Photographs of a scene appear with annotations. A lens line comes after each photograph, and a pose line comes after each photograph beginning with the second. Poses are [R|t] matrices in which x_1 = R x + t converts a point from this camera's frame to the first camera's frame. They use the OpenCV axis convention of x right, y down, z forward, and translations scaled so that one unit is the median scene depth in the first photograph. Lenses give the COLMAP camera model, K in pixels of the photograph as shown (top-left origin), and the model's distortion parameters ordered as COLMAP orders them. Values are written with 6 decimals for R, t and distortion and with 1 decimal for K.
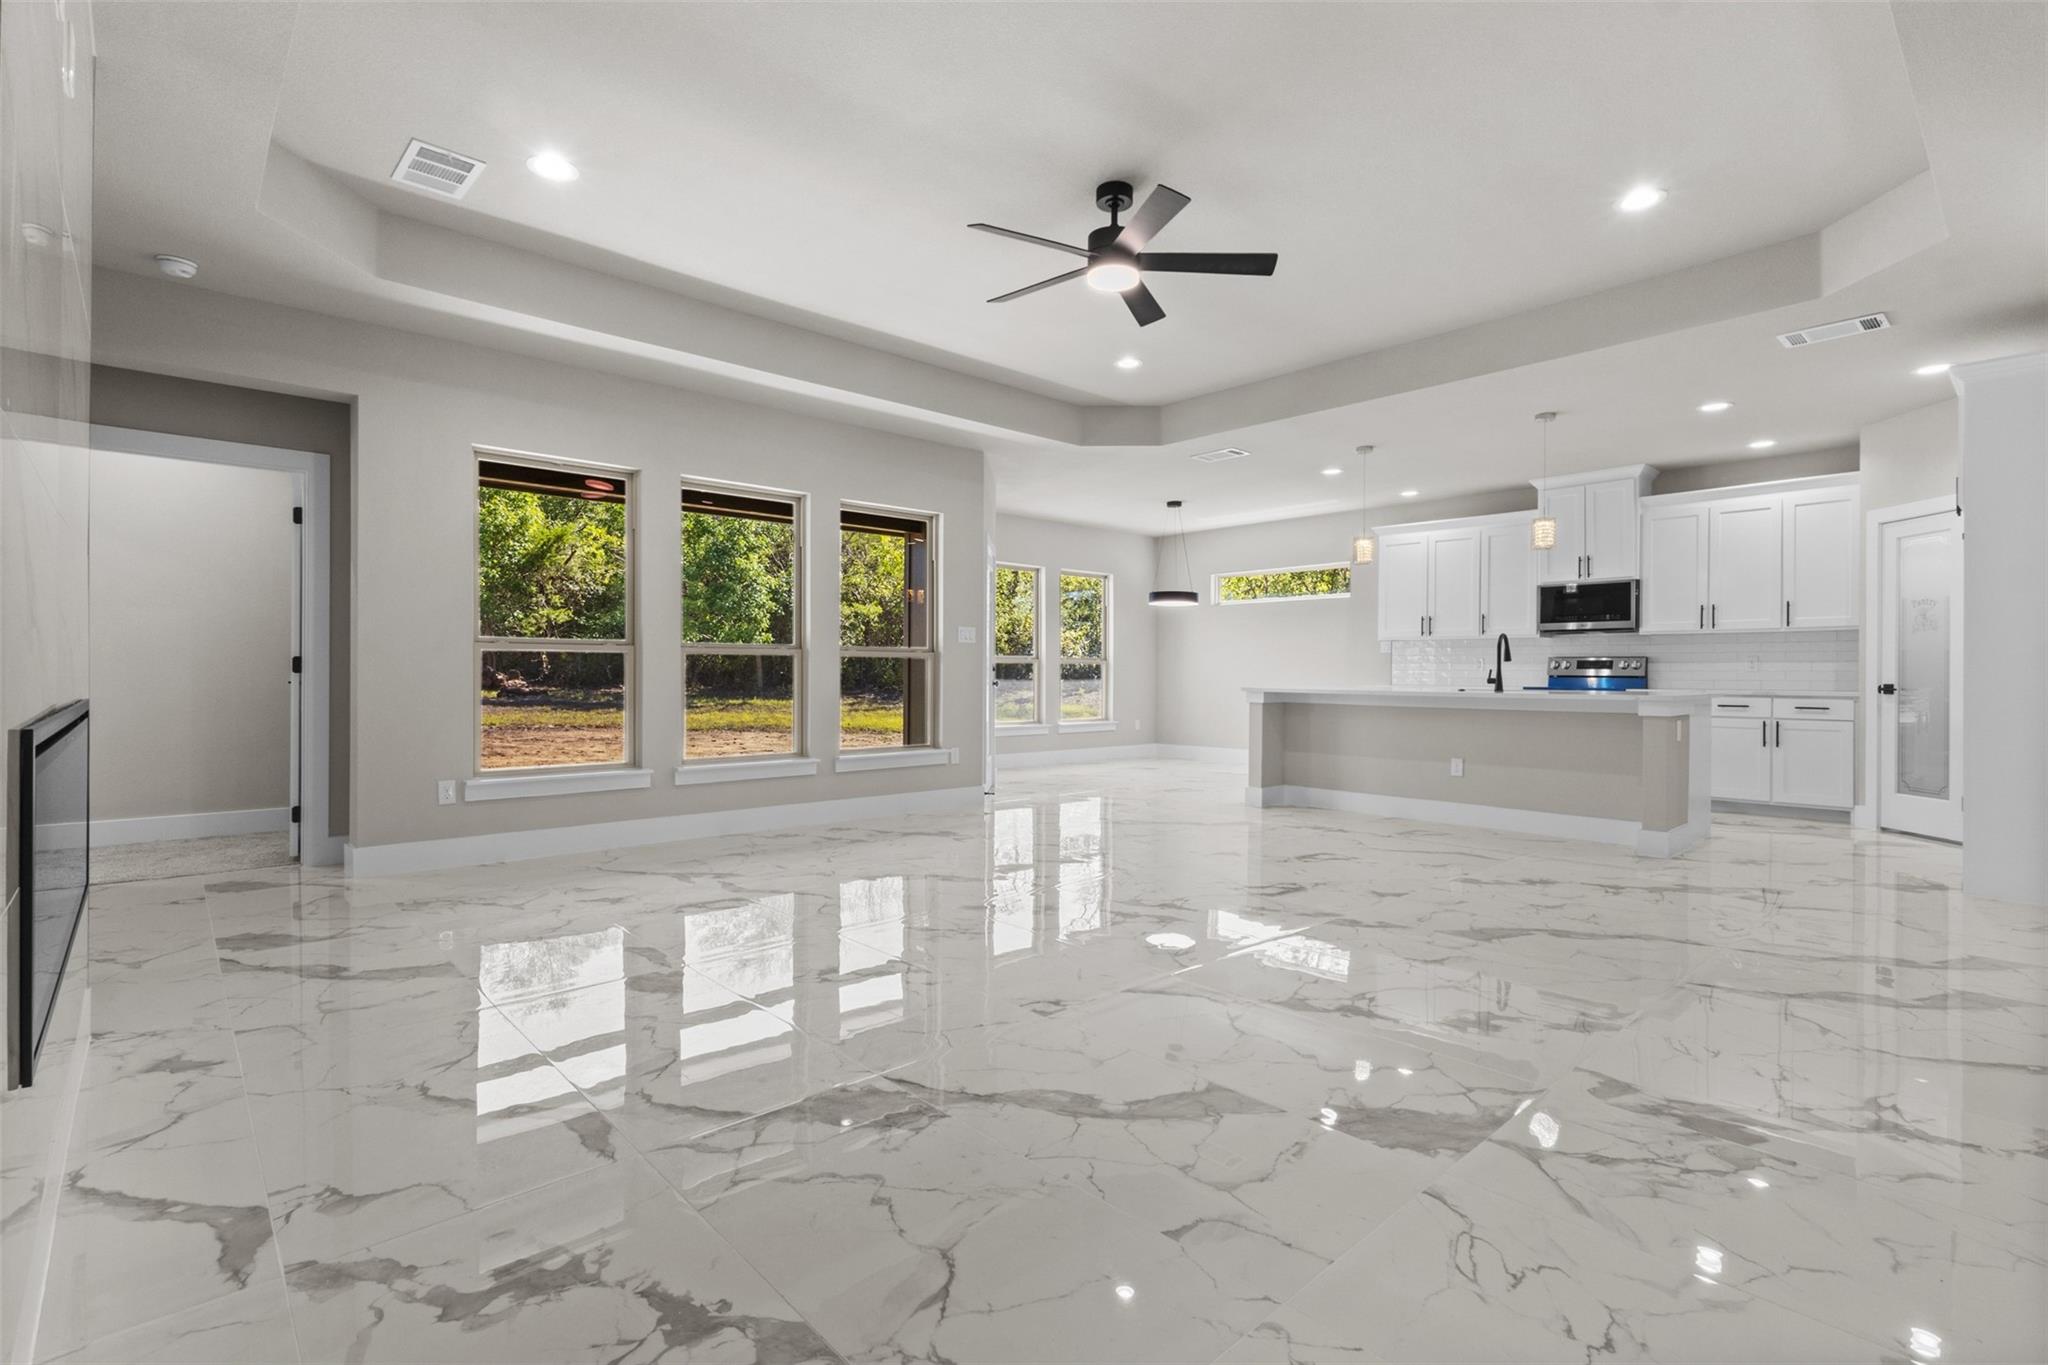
lens RADIAL K [[948.0, 0, 1030.1], [0, 948.0, 683.6], [0, 0, 1]] dist [-0.000109, 0.000822]
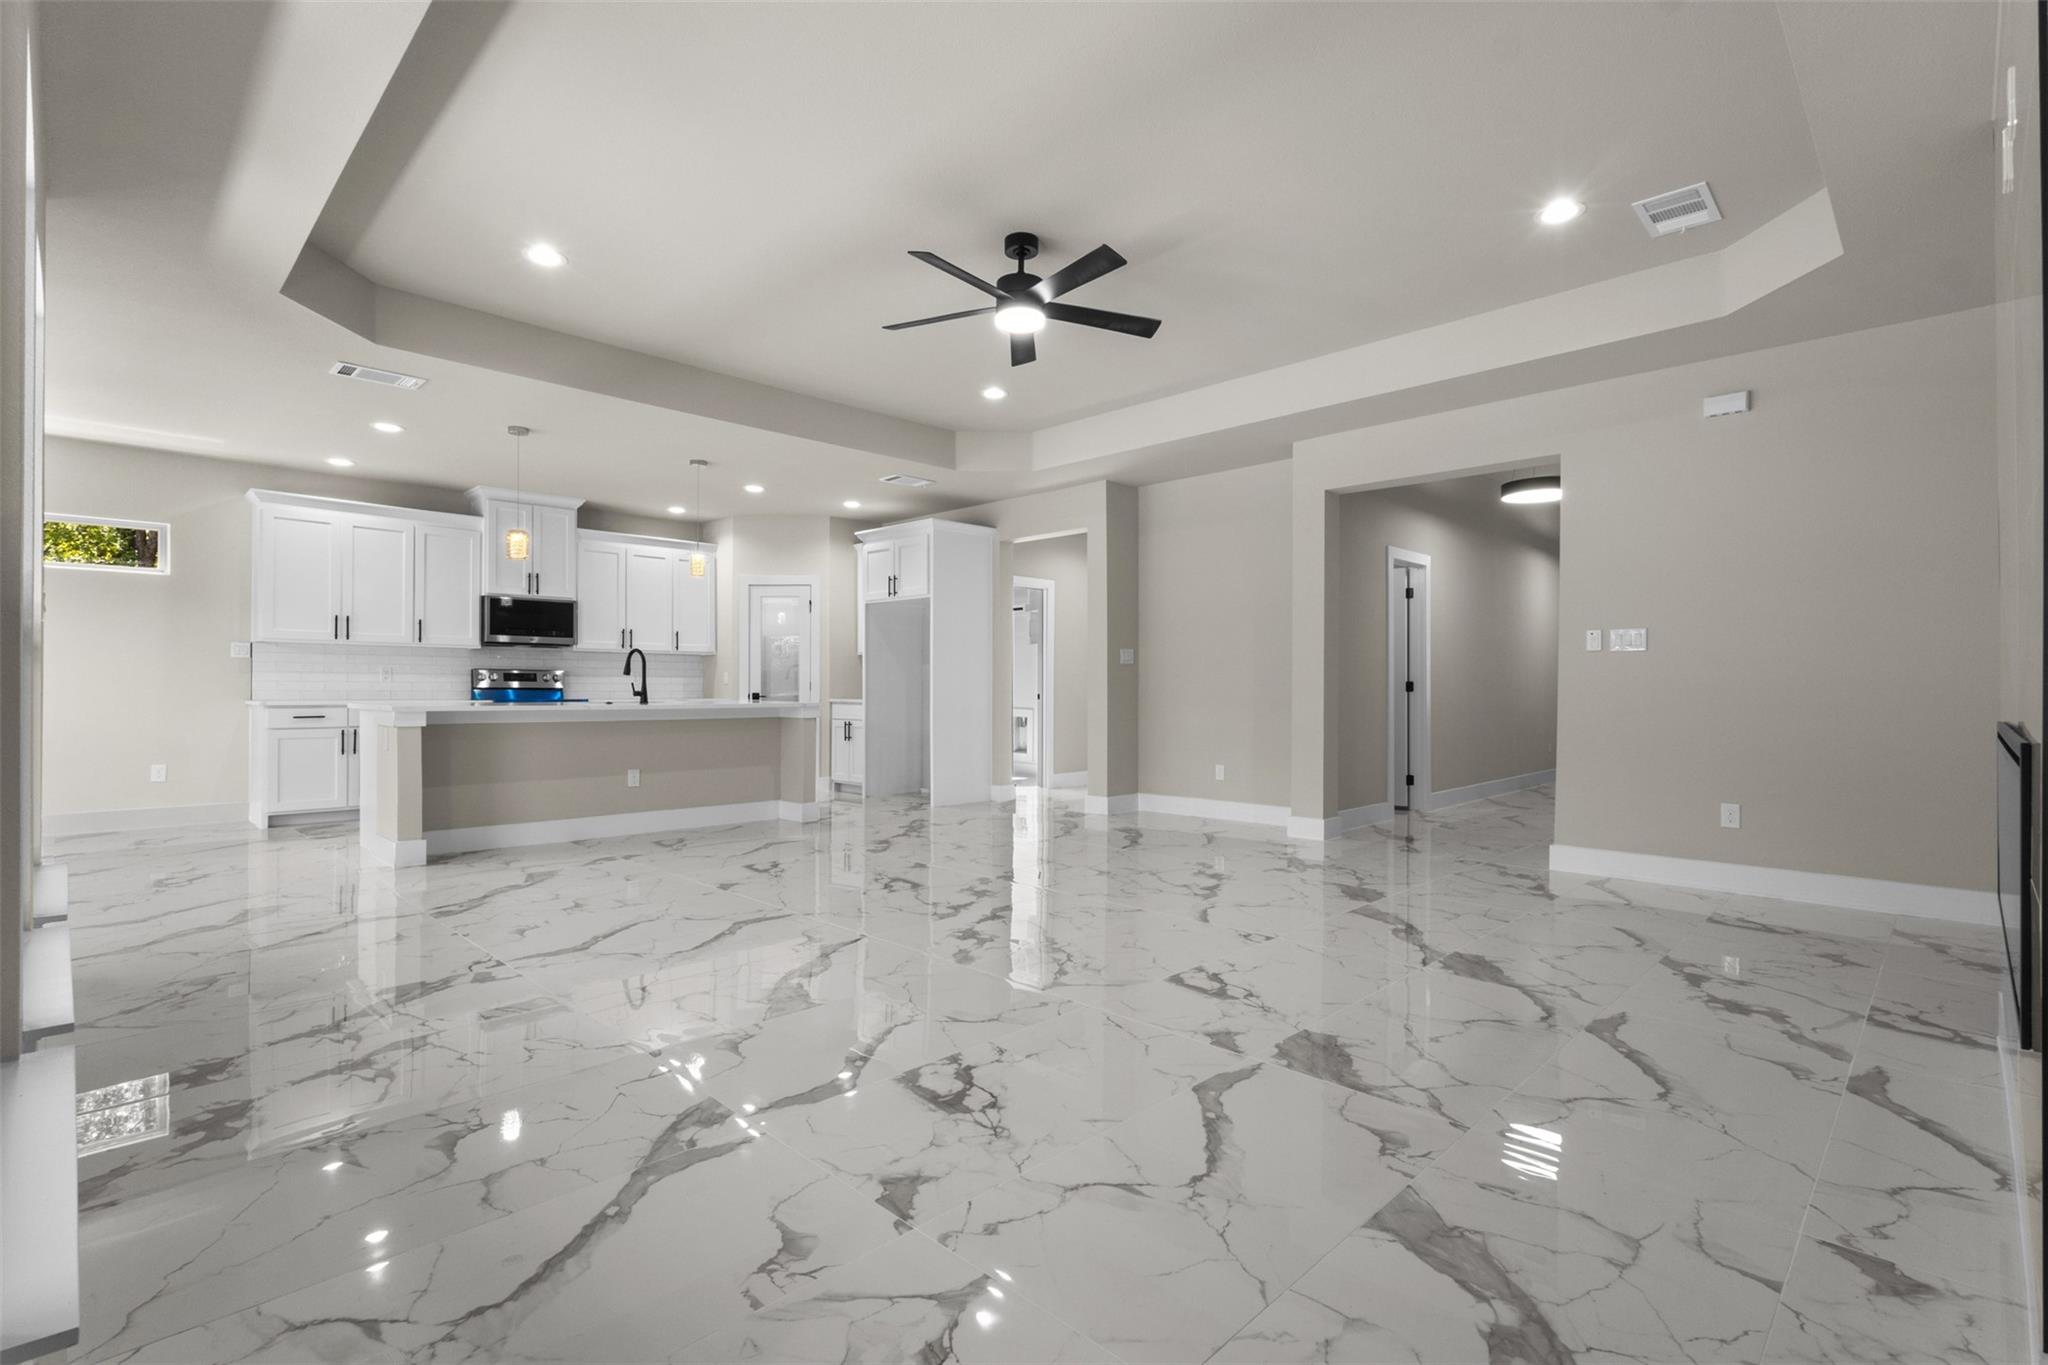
lens RADIAL K [[944.8, 0, 1024.0], [0, 944.8, 682.5], [0, 0, 1]] dist [0.002048, 0.000105]
pose [[-0.044454, 0.000659, 0.999011, -0.588318], [0.009288, 0.999957, -0.000247, -0.010951], [-0.998968, 0.009268, -0.044458, 0.622991]]
